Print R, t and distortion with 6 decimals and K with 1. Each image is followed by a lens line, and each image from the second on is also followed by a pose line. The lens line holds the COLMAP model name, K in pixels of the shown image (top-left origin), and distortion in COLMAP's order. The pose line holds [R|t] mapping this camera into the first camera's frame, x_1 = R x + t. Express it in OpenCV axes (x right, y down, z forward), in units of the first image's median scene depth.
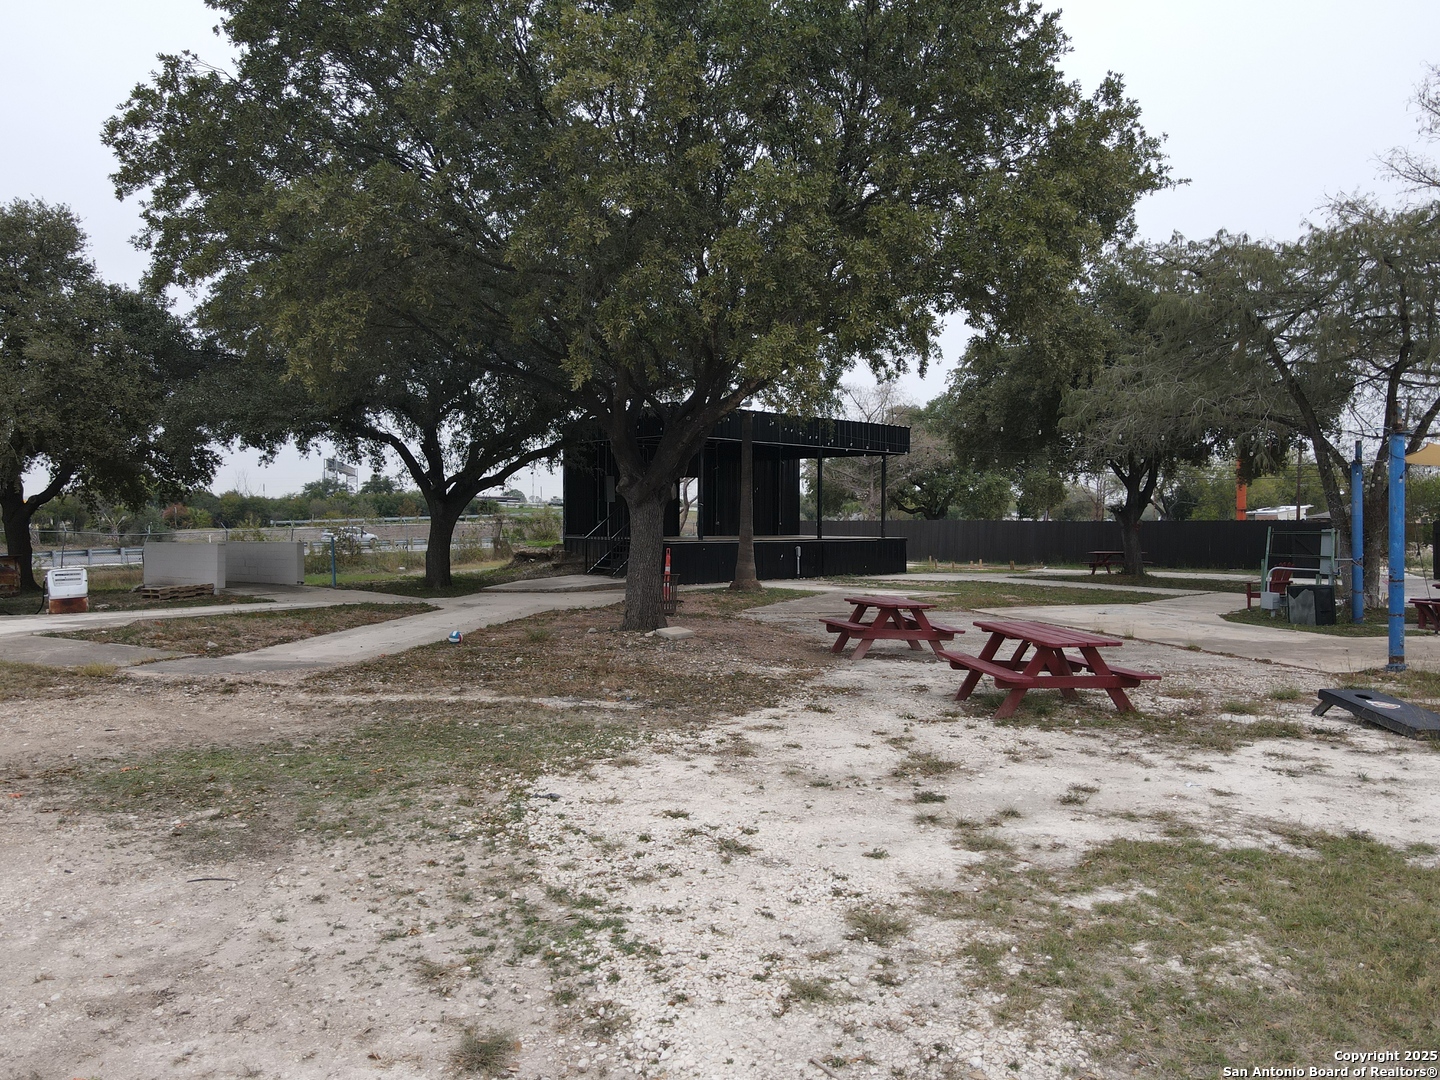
lens RADIAL K [[1054.4, 0, 722.6], [0, 1054.4, 529.7], [0, 0, 1]] dist [0.017399, -0.001903]
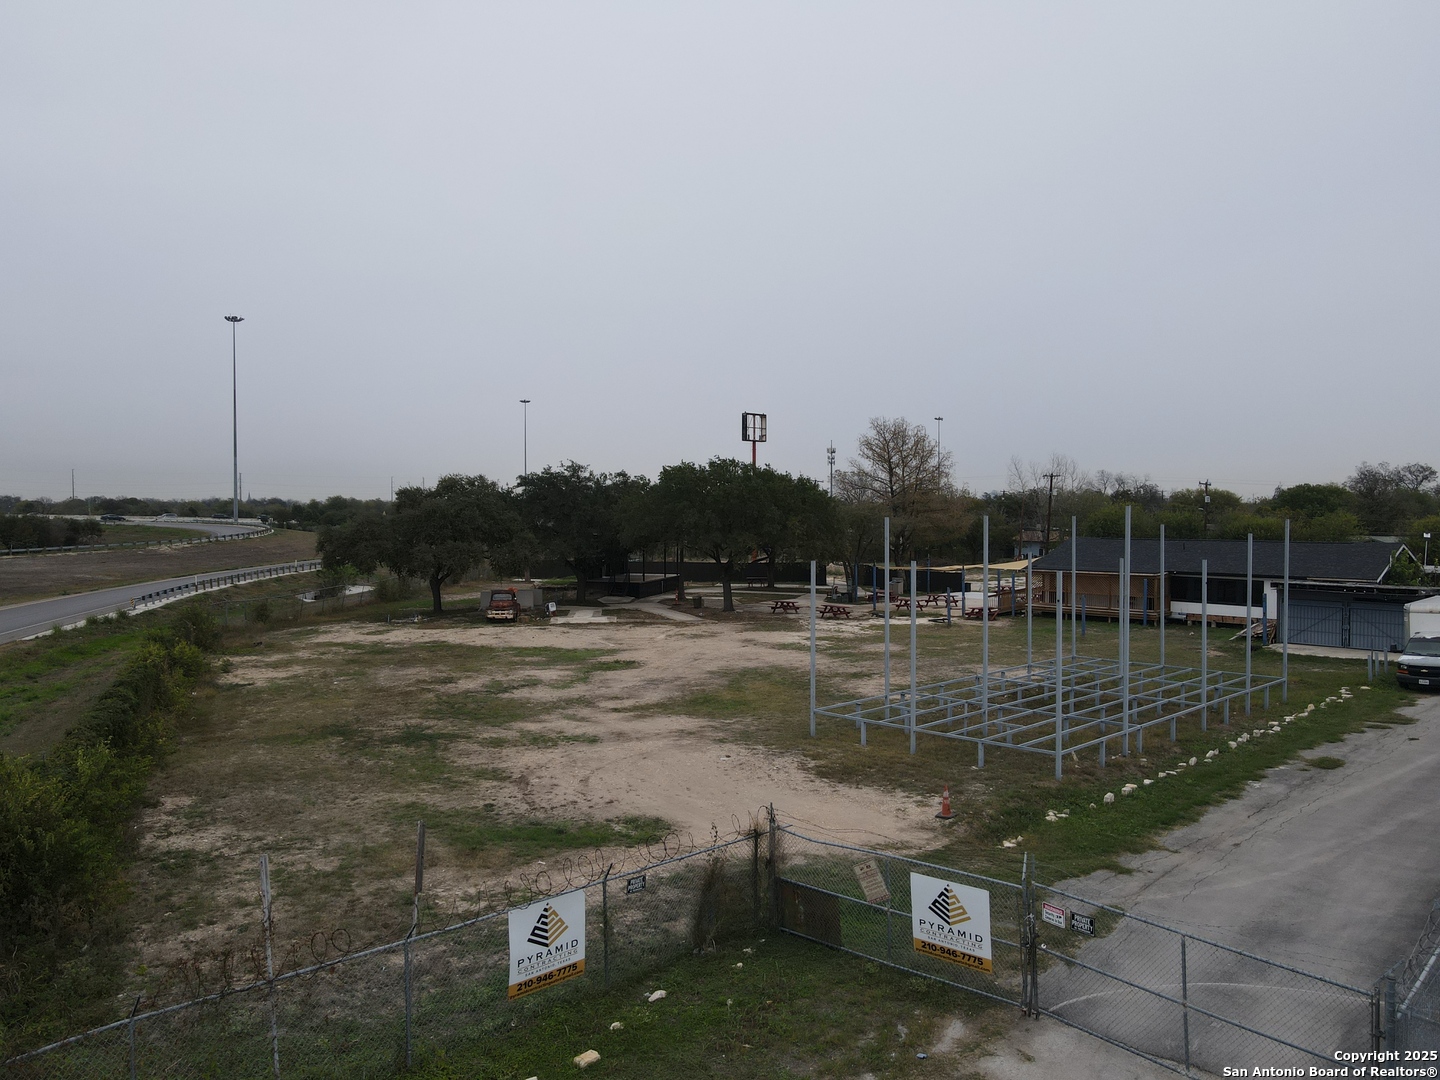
lens RADIAL K [[1054.4, 0, 718.1], [0, 1054.4, 534.3], [0, 0, 1]] dist [0.017399, -0.001903]
pose [[0.860606, -0.011672, 0.509137, -3.346207], [0.005366, 0.999890, 0.013852, -0.400789], [-0.509243, -0.009189, 0.860574, -3.857696]]
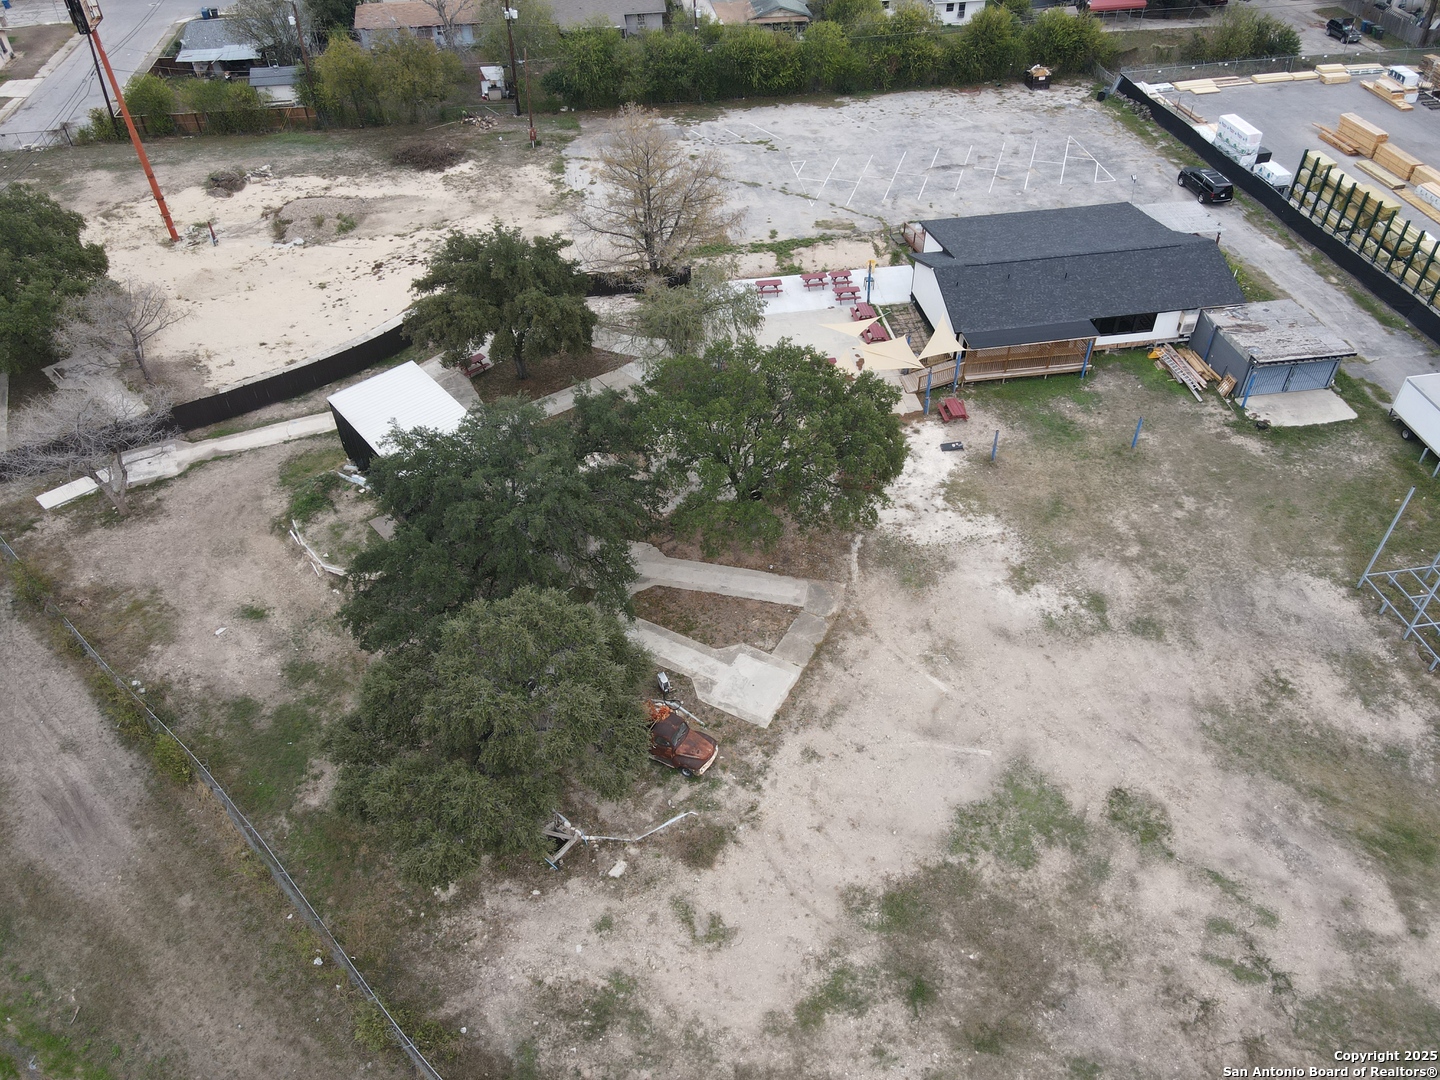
lens RADIAL K [[1054.4, 0, 718.0], [0, 1054.4, 535.9], [0, 0, 1]] dist [0.017399, -0.001903]
pose [[0.092192, -0.664586, 0.741503, -3.913421], [0.028674, 0.746137, 0.665174, -3.232433], [-0.995328, -0.040062, 0.087844, 1.219175]]
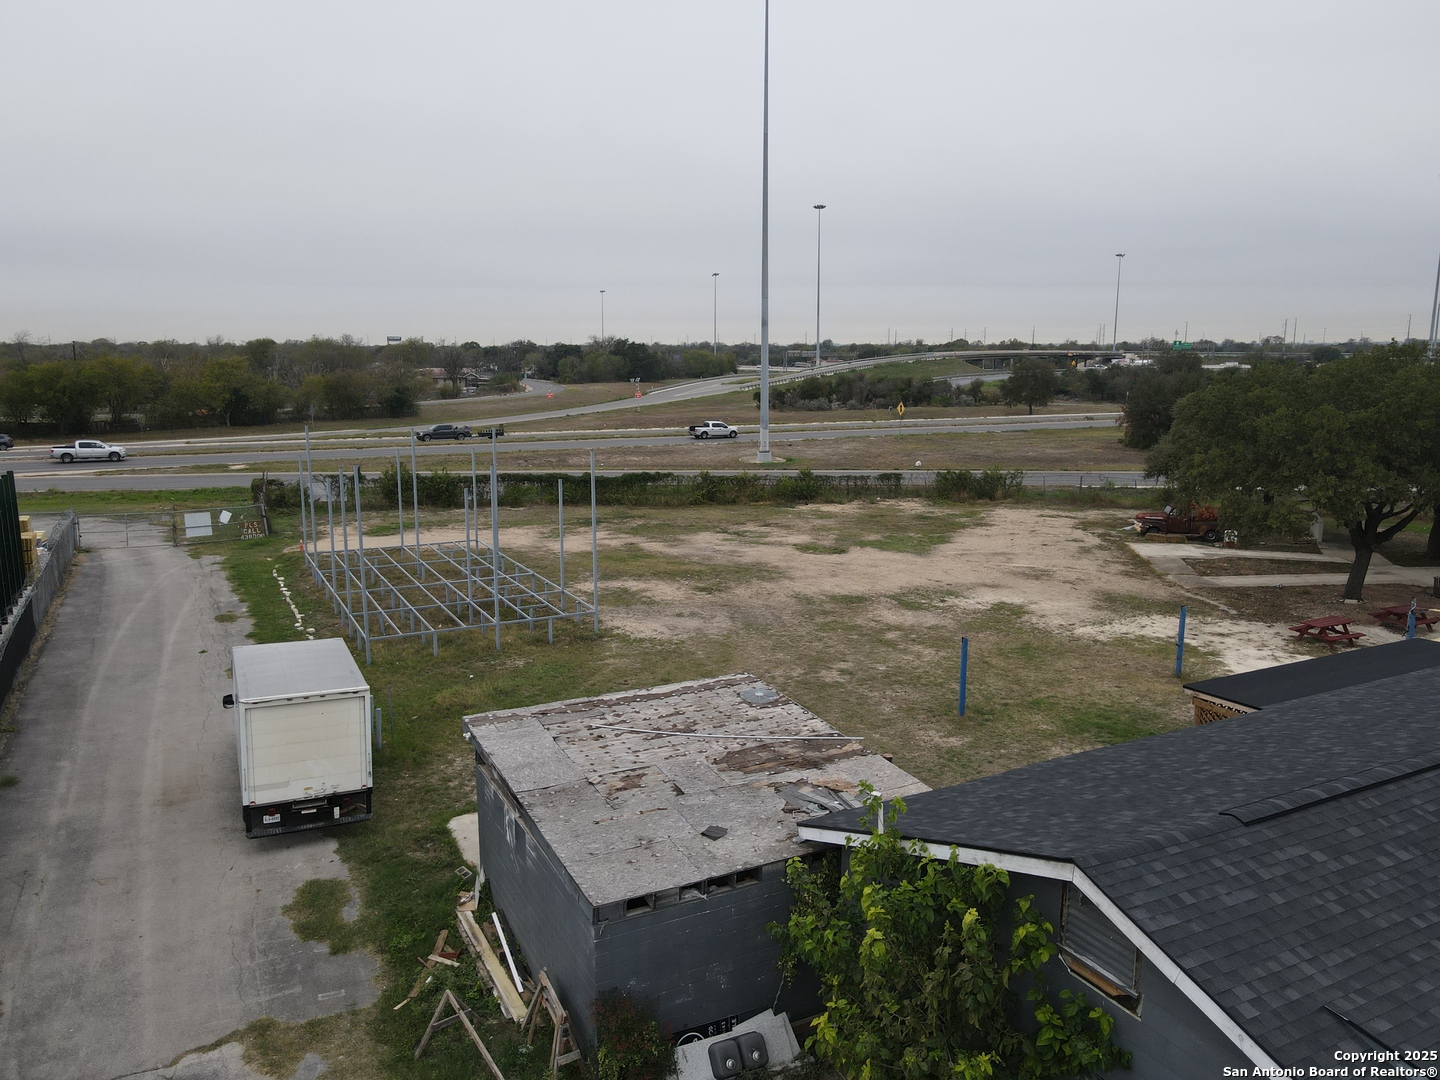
lens RADIAL K [[1054.4, 0, 716.6], [0, 1054.4, 532.0], [0, 0, 1]] dist [0.017399, -0.001903]
pose [[0.232092, 0.166477, -0.958342, 2.985410], [-0.010910, 0.985628, 0.168575, -0.717286], [0.972633, -0.028669, 0.230573, -1.616342]]
